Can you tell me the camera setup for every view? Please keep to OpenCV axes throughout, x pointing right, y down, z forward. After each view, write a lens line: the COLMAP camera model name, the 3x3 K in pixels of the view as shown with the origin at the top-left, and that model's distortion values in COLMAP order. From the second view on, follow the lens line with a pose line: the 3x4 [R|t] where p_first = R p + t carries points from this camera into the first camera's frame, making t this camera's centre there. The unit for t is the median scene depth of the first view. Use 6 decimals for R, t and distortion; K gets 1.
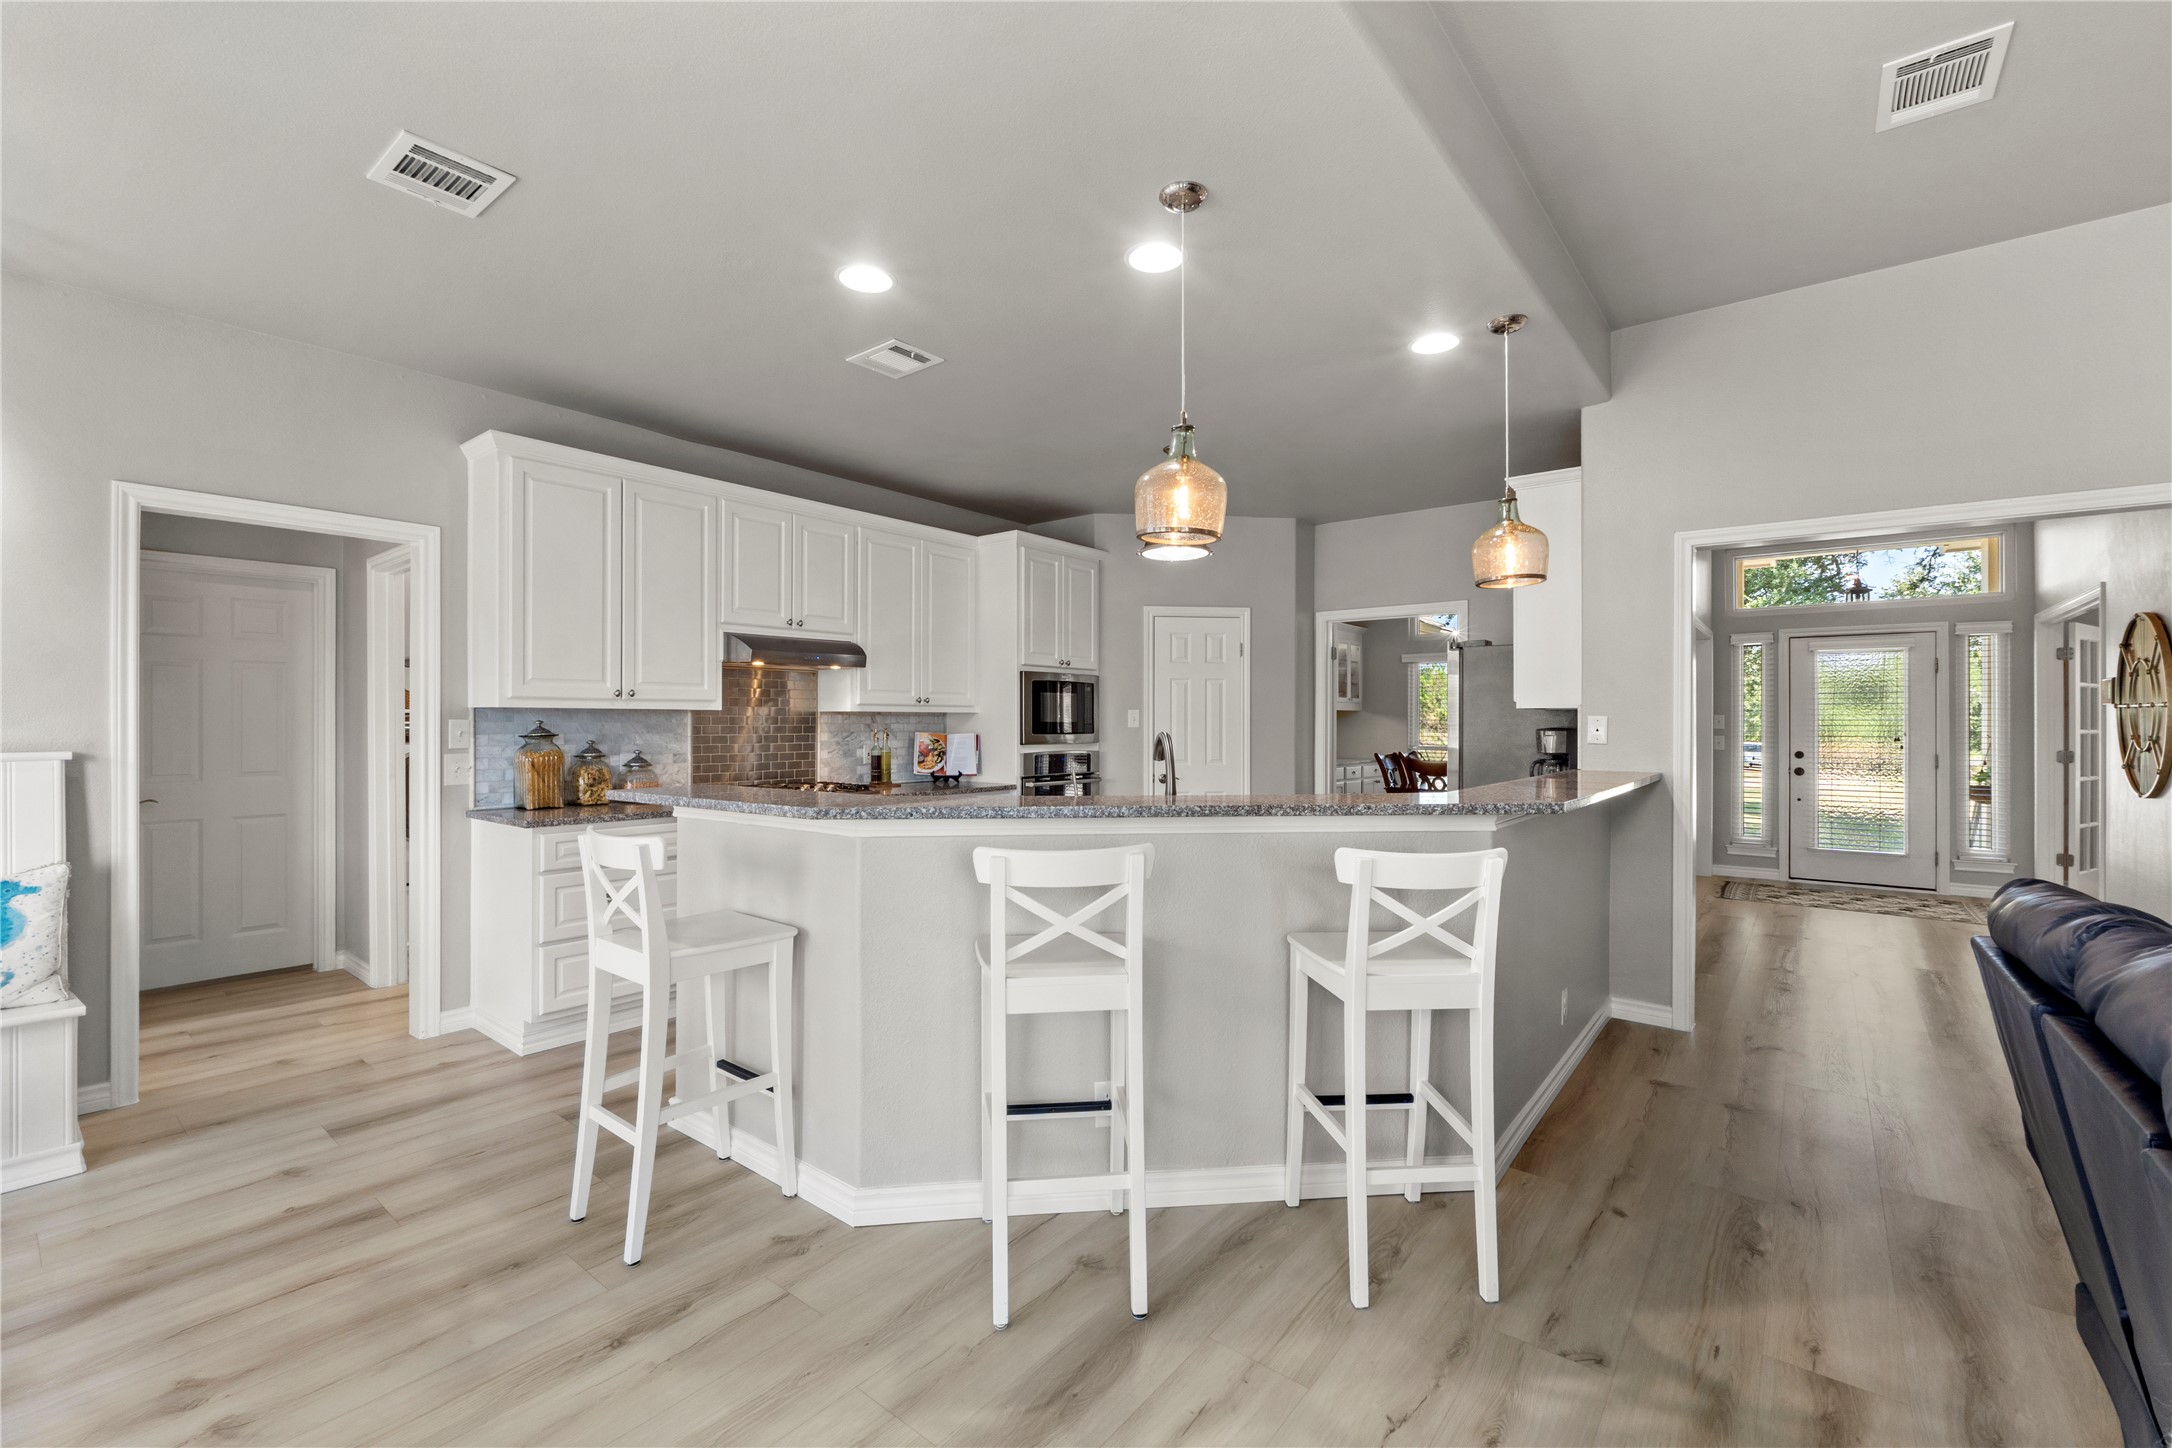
lens RADIAL K [[913.4, 0, 1083.1], [0, 913.4, 729.9], [0, 0, 1]] dist [-0.007686, 0.000012]
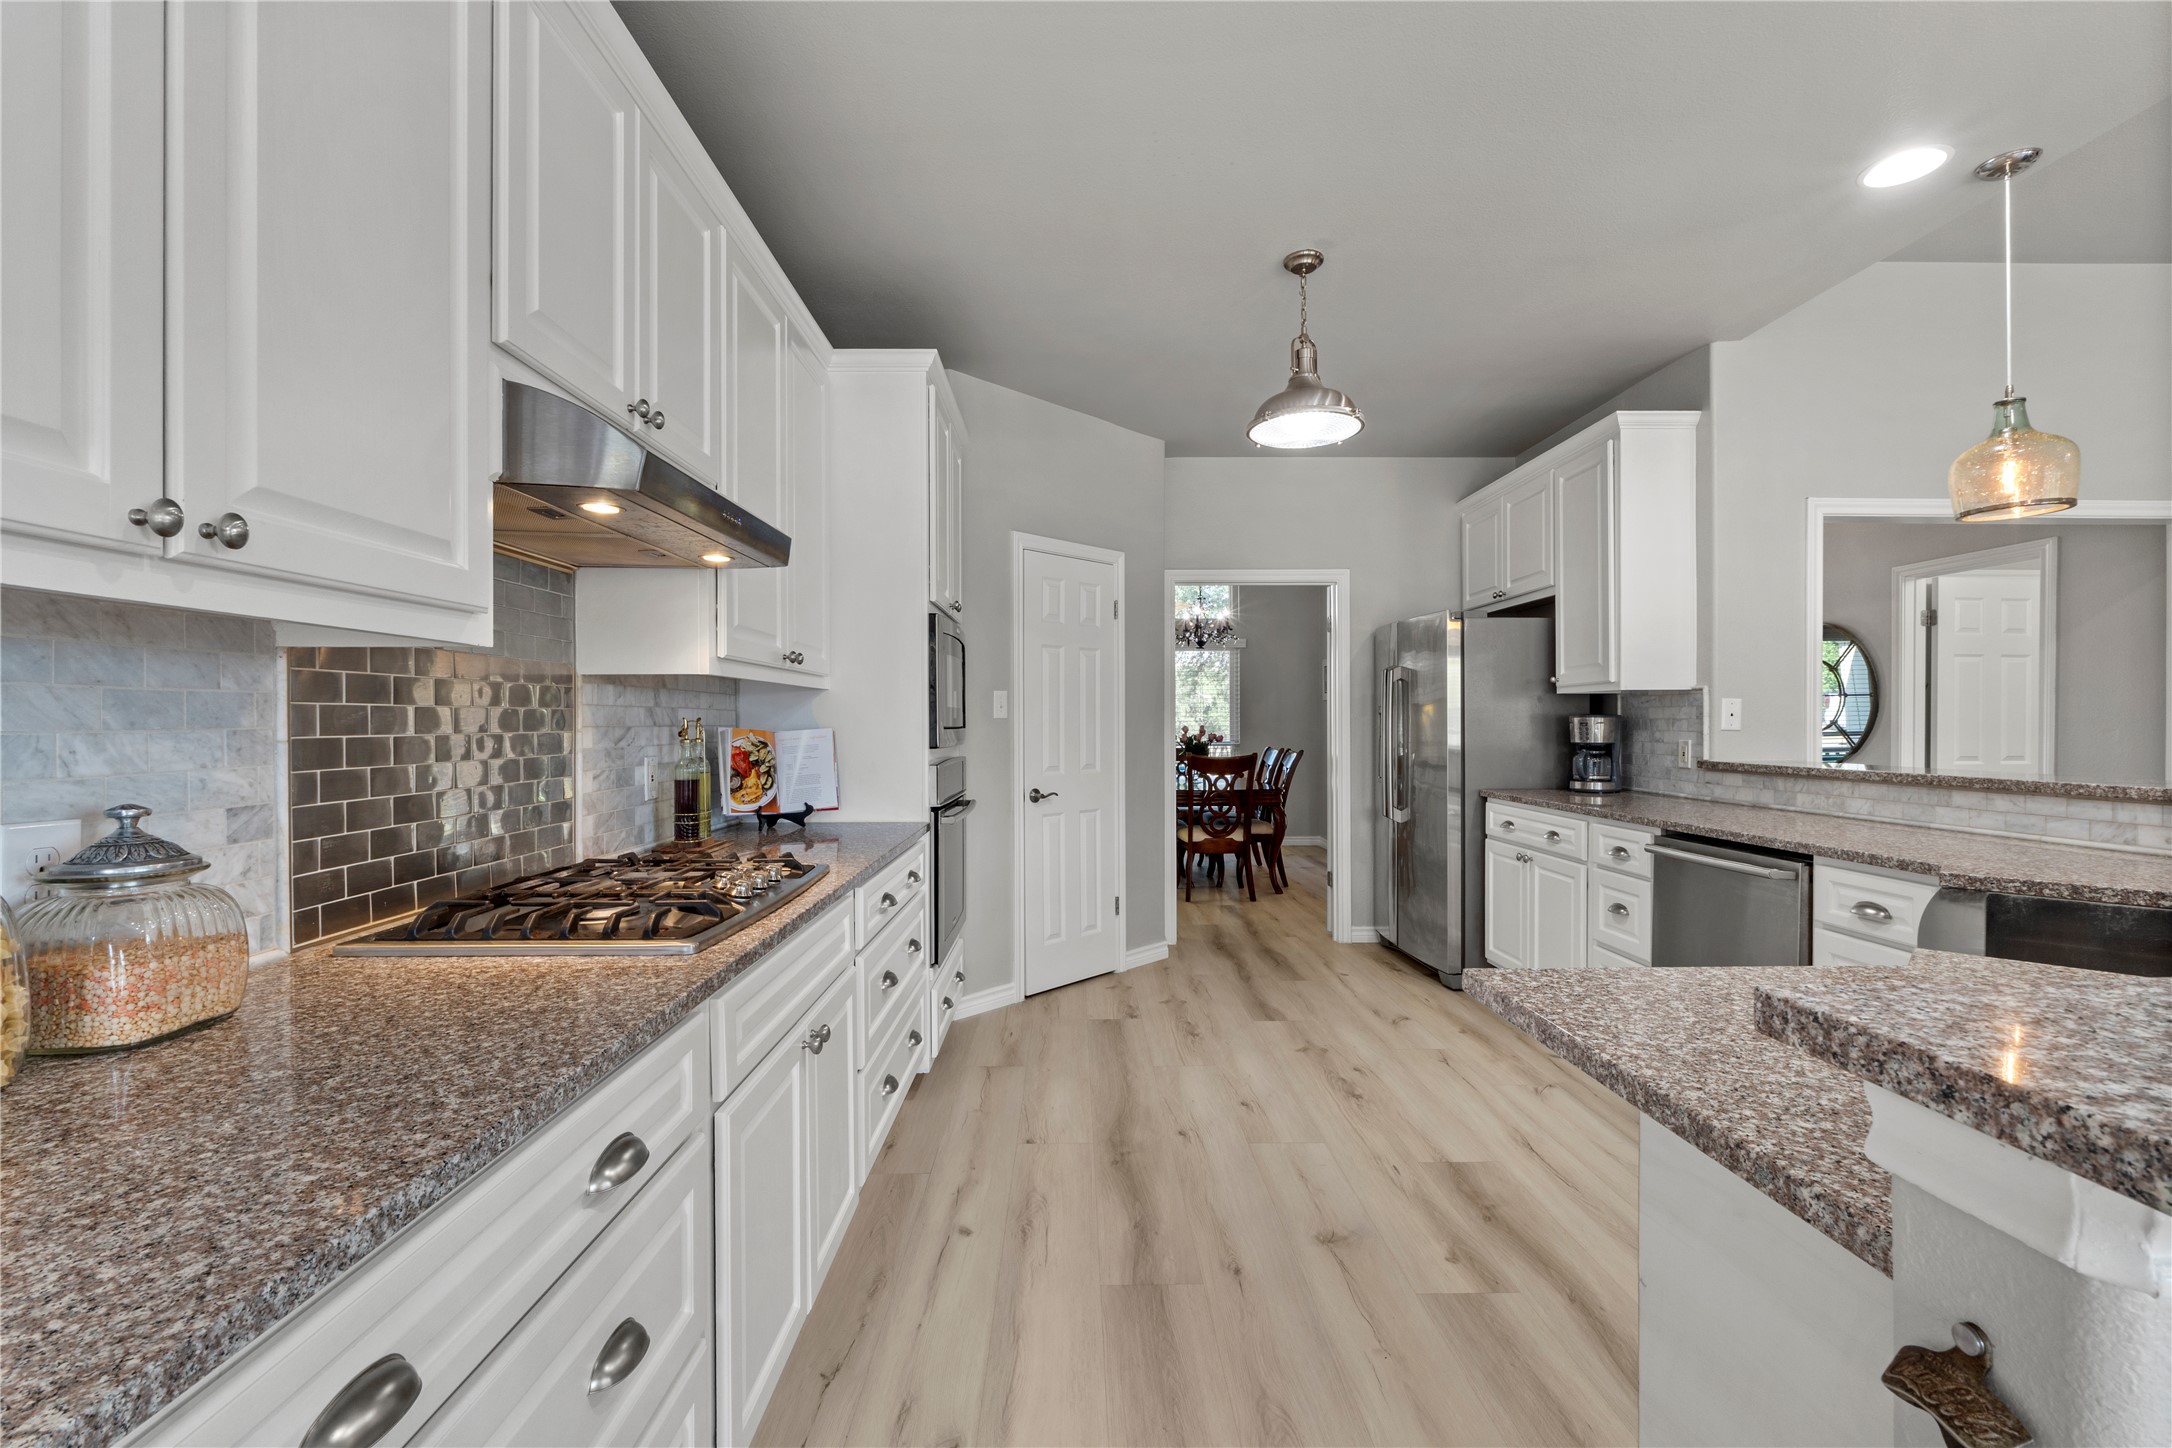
lens RADIAL K [[913.4, 0, 1083.1], [0, 913.4, 729.9], [0, 0, 1]] dist [-0.007686, 0.000012]
pose [[0.772150, -0.010390, 0.635356, -0.473379], [0.010249, 0.999940, 0.003896, 0.005588], [-0.635358, 0.003503, 0.772210, 0.716907]]
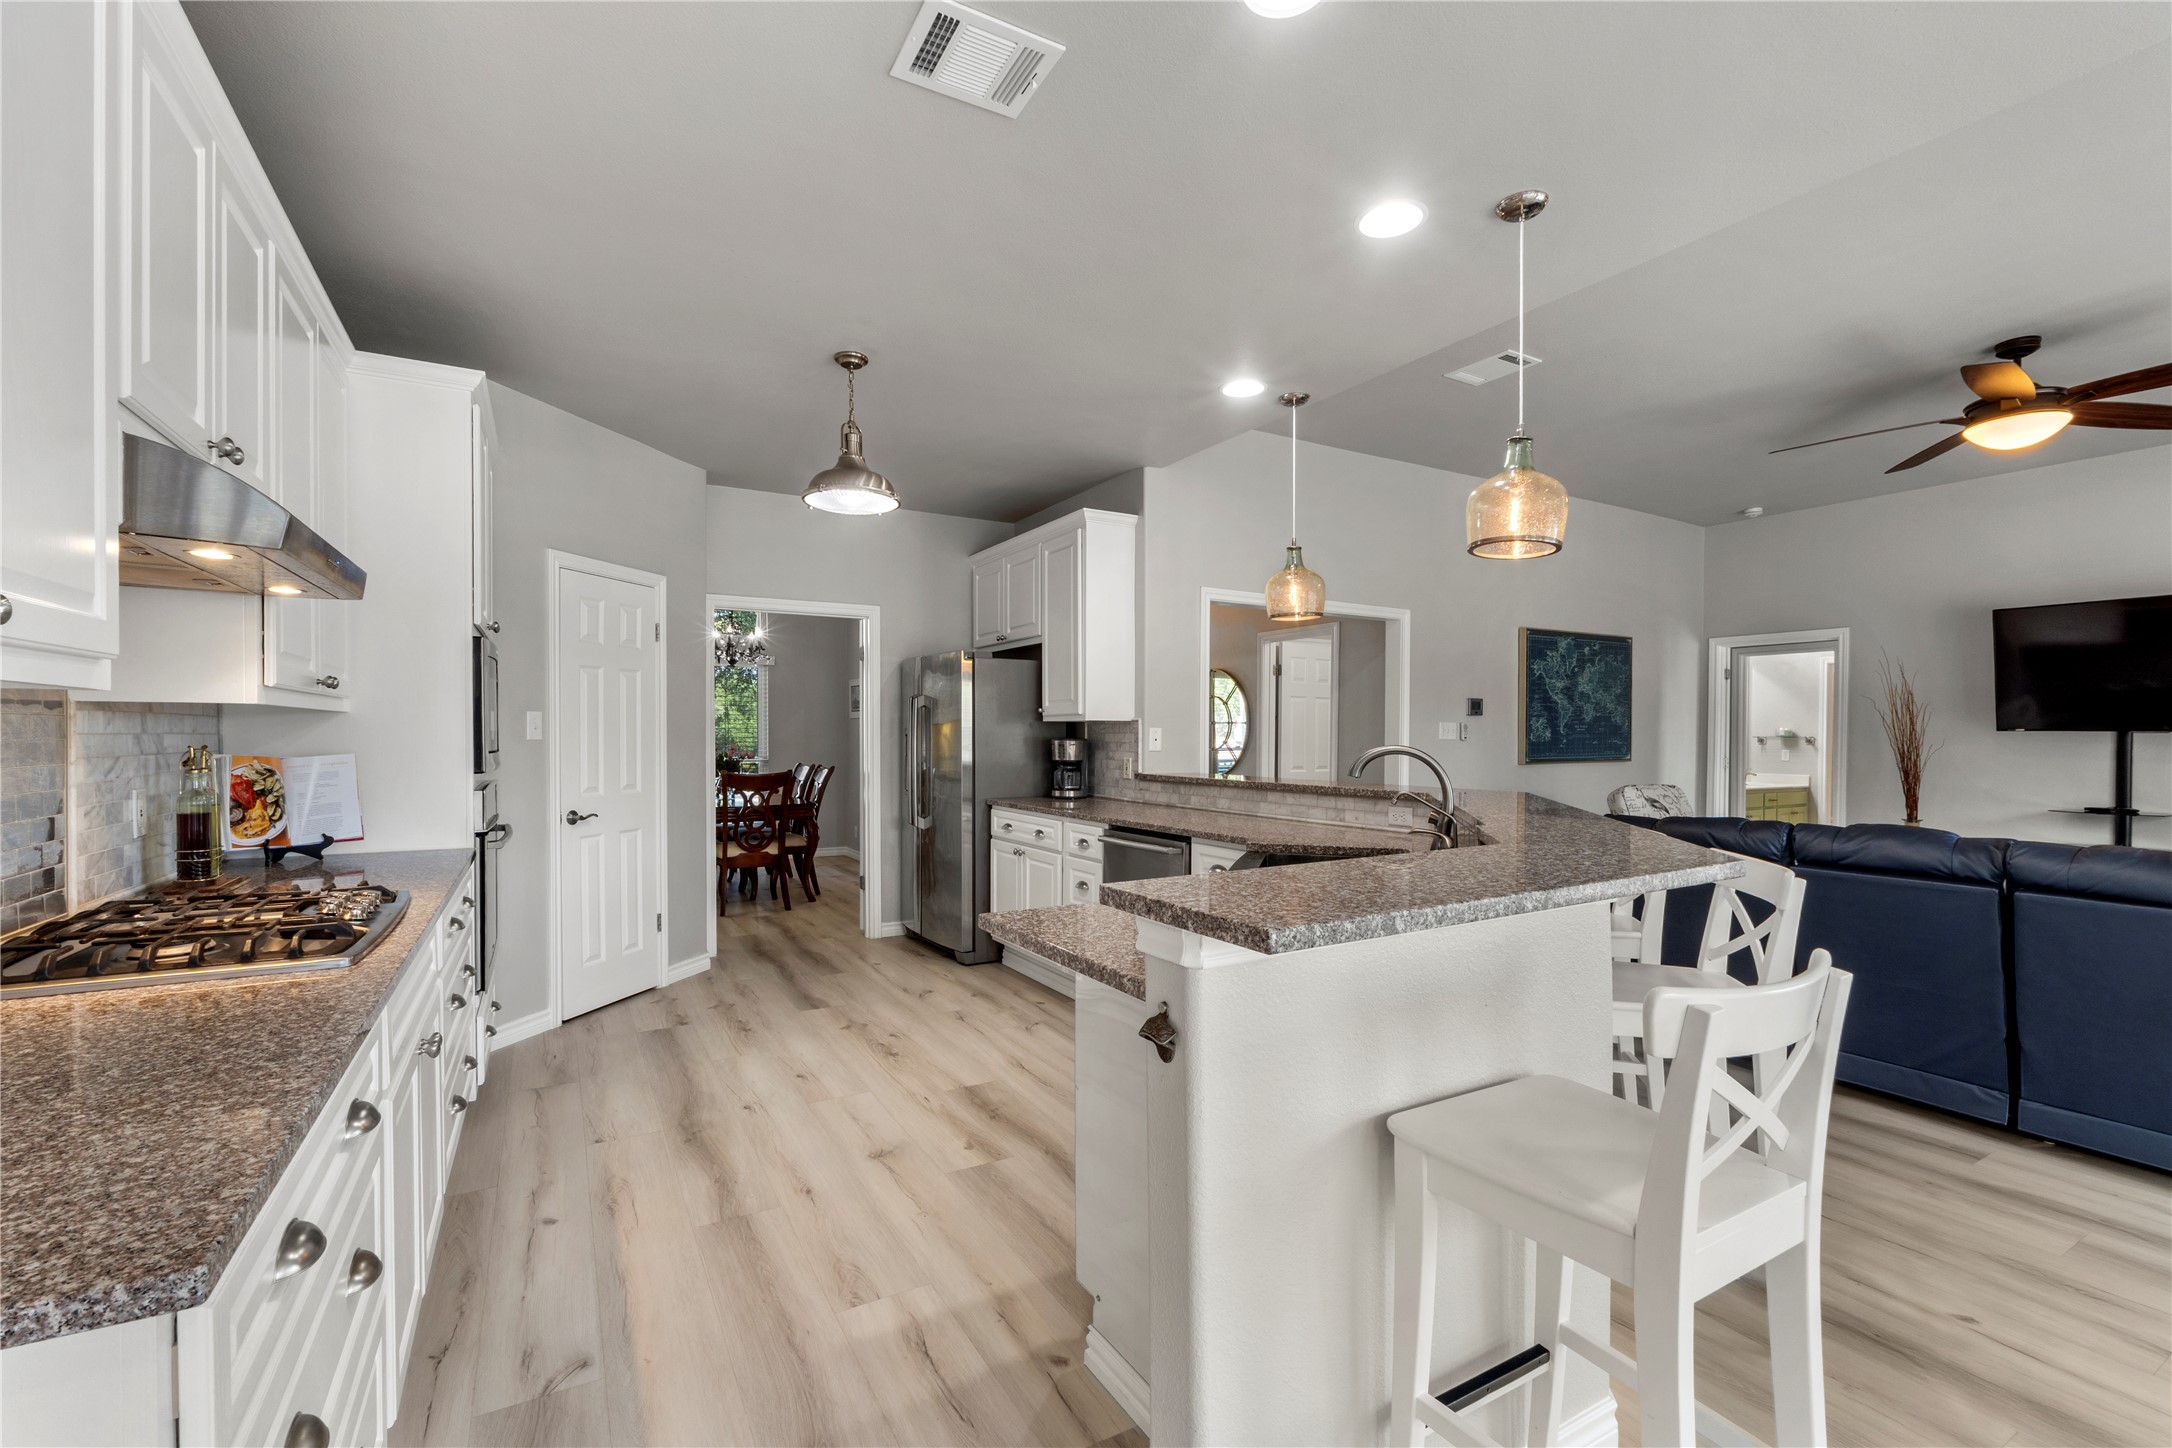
lens RADIAL K [[926.2, 0, 1067.6], [0, 926.2, 742.7], [0, 0, 1]] dist [-0.003285, -0.000244]
pose [[0.374256, -0.010530, 0.927266, -0.608690], [0.005722, 0.999943, 0.009046, -0.006296], [-0.927308, 0.001921, 0.374295, 0.649366]]
